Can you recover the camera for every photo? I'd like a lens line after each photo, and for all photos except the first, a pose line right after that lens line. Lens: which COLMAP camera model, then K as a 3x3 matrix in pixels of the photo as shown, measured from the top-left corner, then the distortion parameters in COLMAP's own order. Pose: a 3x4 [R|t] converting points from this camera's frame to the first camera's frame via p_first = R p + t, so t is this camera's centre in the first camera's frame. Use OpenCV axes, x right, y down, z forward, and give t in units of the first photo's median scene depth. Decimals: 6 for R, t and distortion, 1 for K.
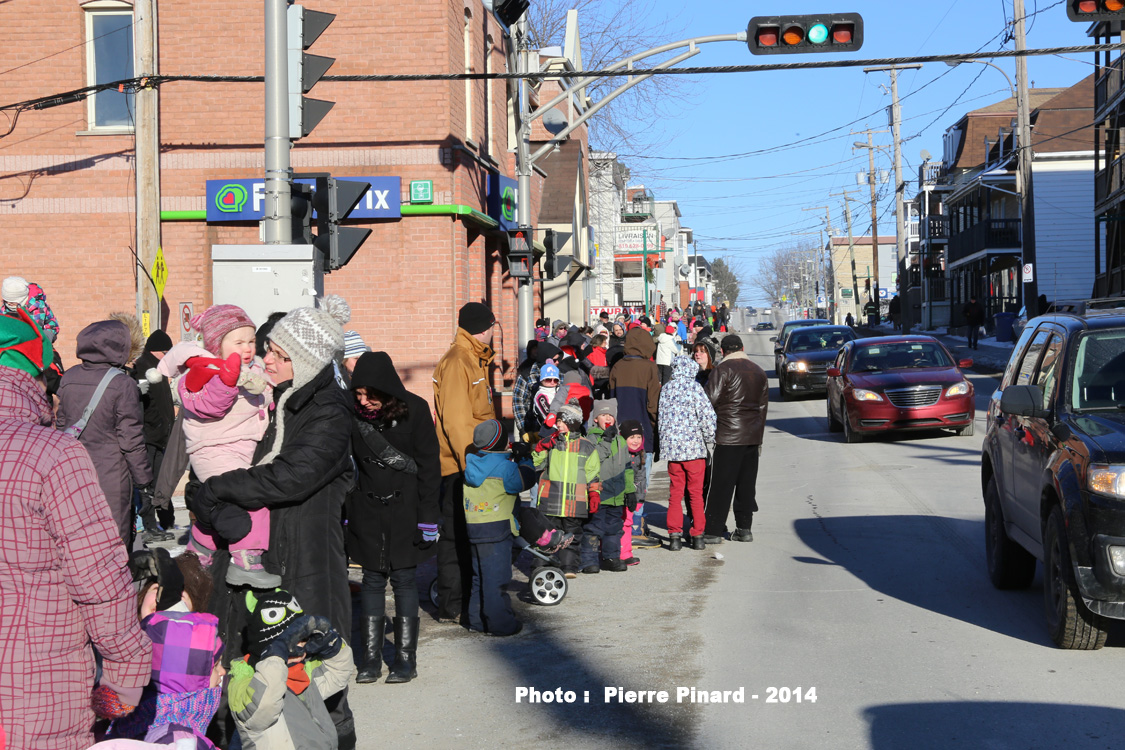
lens RADIAL K [[2275.9, 0, 562.7], [0, 2275.9, 375.7], [0, 0, 1]] dist [0.037865, 0.000000]
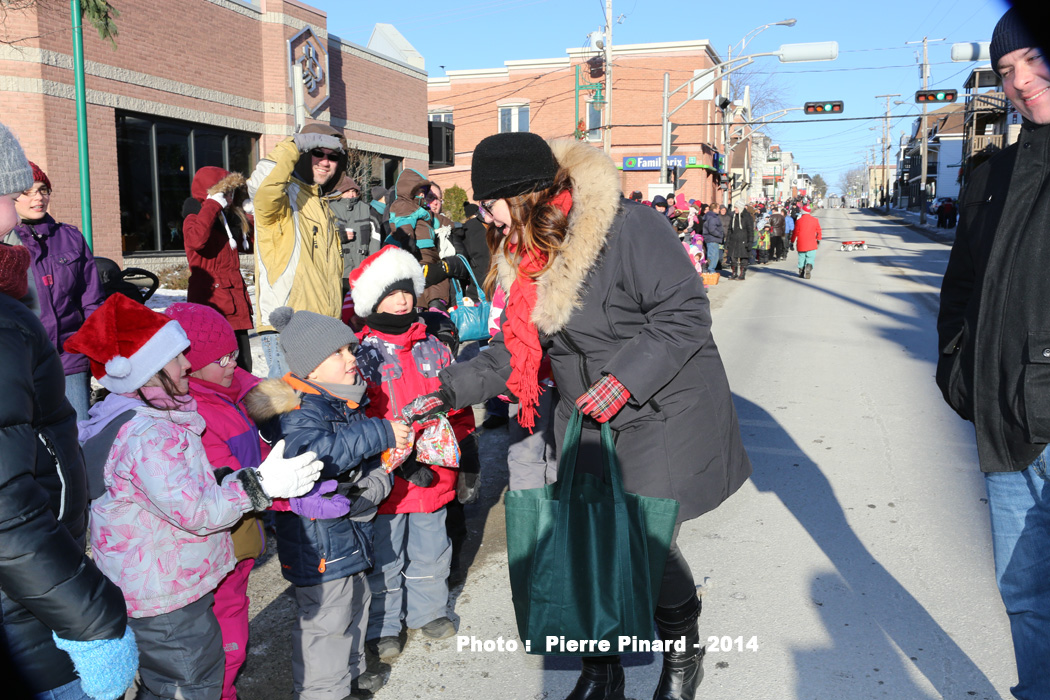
lens RADIAL K [[1061.6, 0, 524.0], [0, 1061.6, 352.2], [0, 0, 1]] dist [0.020992, 0.000000]
pose [[0.979921, 0.037586, -0.195809, 0.005541], [-0.014579, 0.992950, 0.117636, 0.010319], [0.198850, -0.112419, 0.973561, -0.450422]]
